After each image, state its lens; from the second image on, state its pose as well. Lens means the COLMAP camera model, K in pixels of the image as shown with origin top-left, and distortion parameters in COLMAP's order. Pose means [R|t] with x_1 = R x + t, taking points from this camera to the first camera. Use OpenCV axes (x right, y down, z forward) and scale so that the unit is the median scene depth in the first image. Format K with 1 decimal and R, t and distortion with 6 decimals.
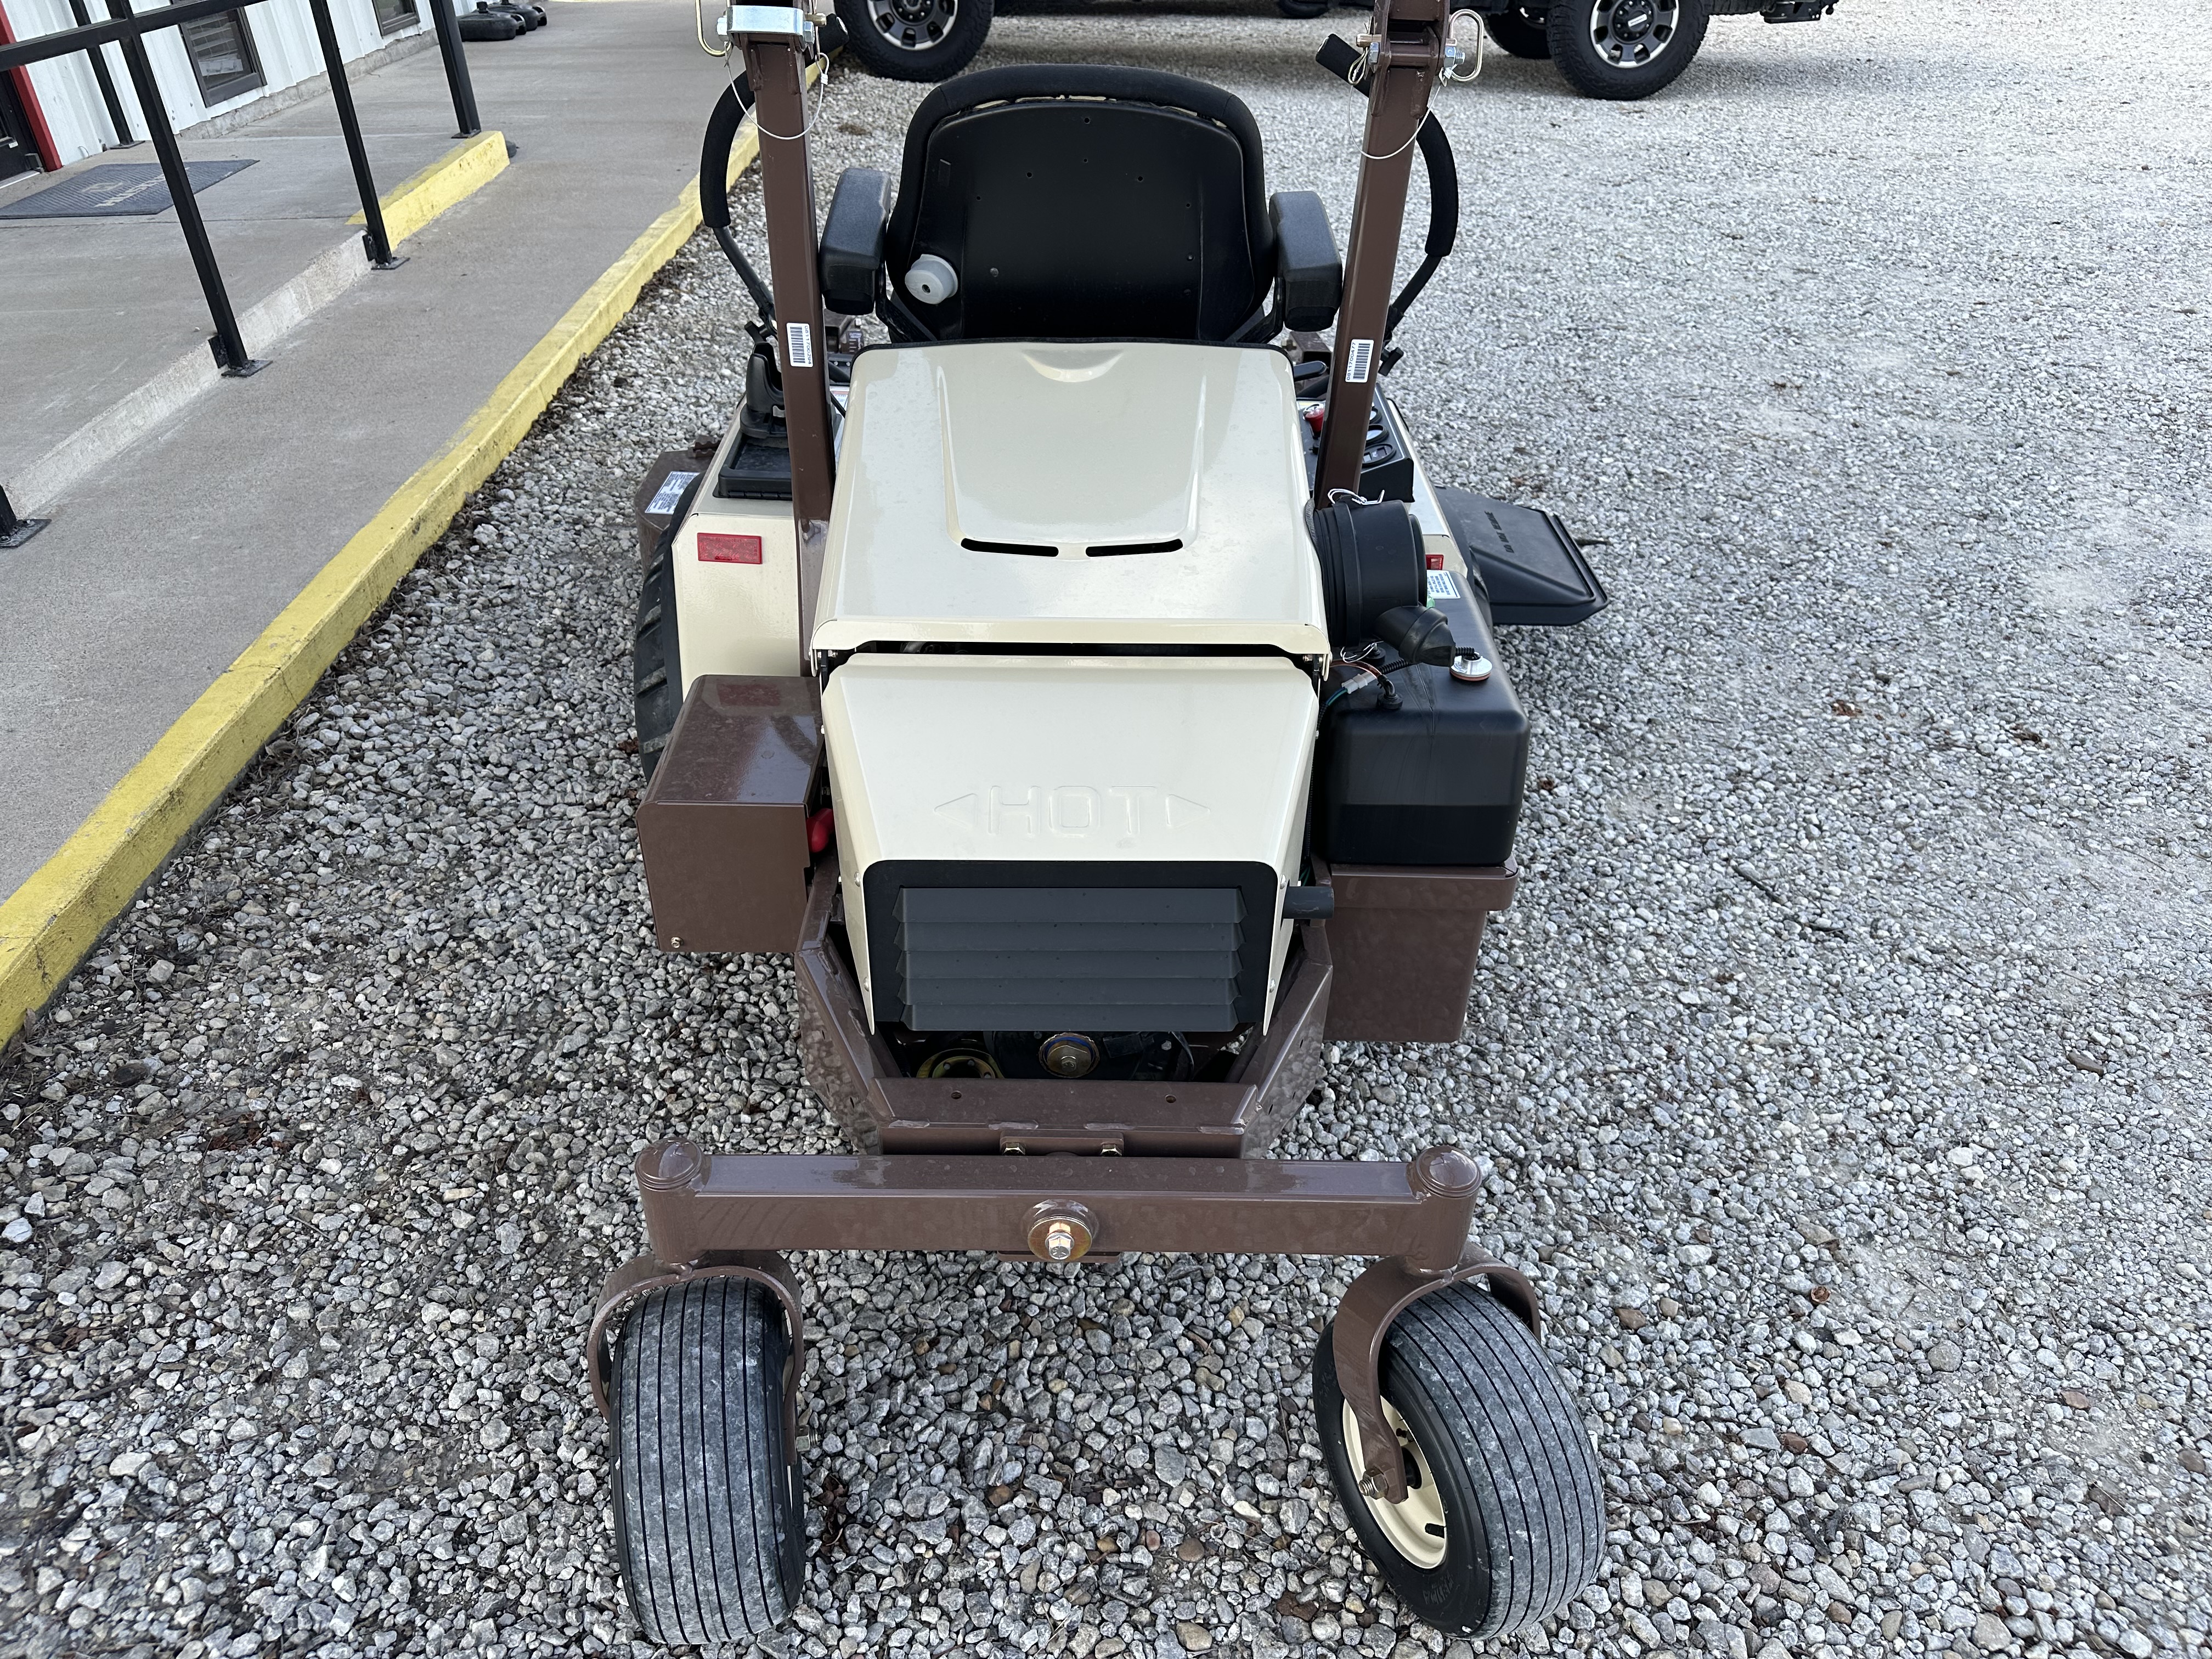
lens RADIAL K [[1591.9, 0, 1096.0], [0, 1591.9, 824.1], [0, 0, 1]] dist [0.000232, 0.001570]
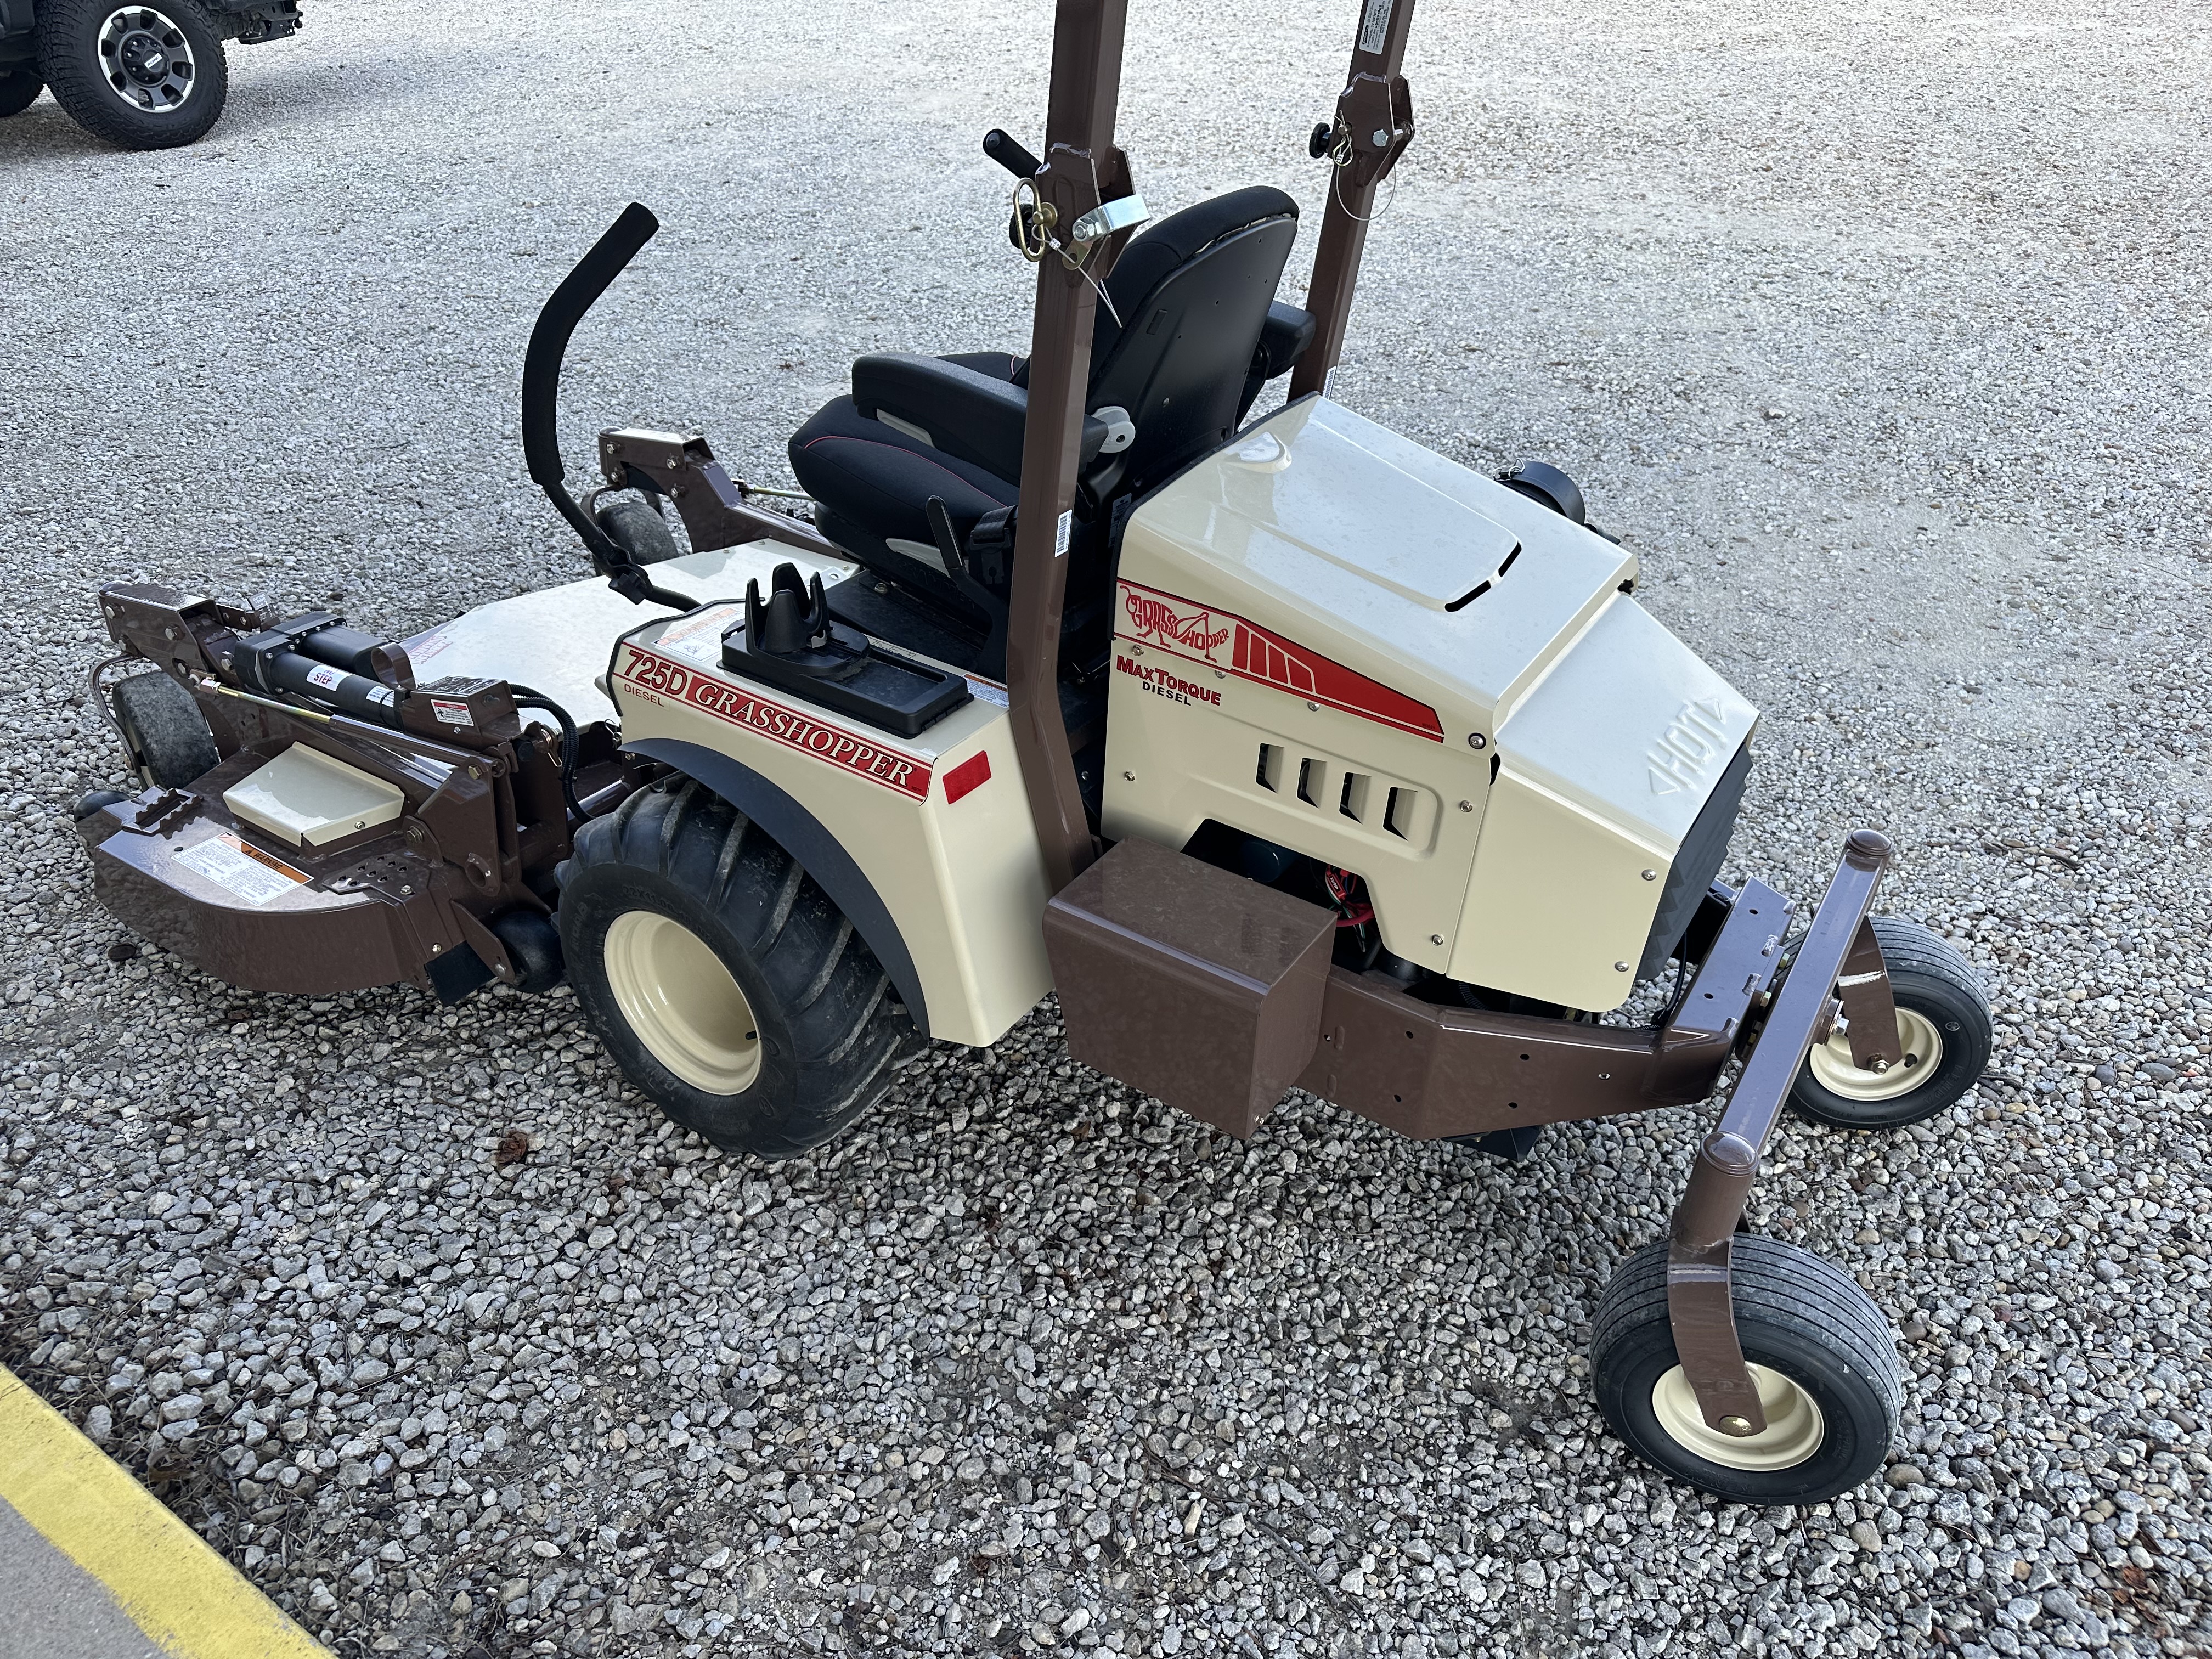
lens RADIAL K [[1591.9, 0, 1096.0], [0, 1591.9, 824.1], [0, 0, 1]] dist [0.000232, 0.001570]
pose [[0.553135, -0.467680, 0.689432, -0.766356], [0.460345, 0.861325, 0.214947, -0.287105], [-0.694351, 0.198482, 0.691723, 0.297852]]
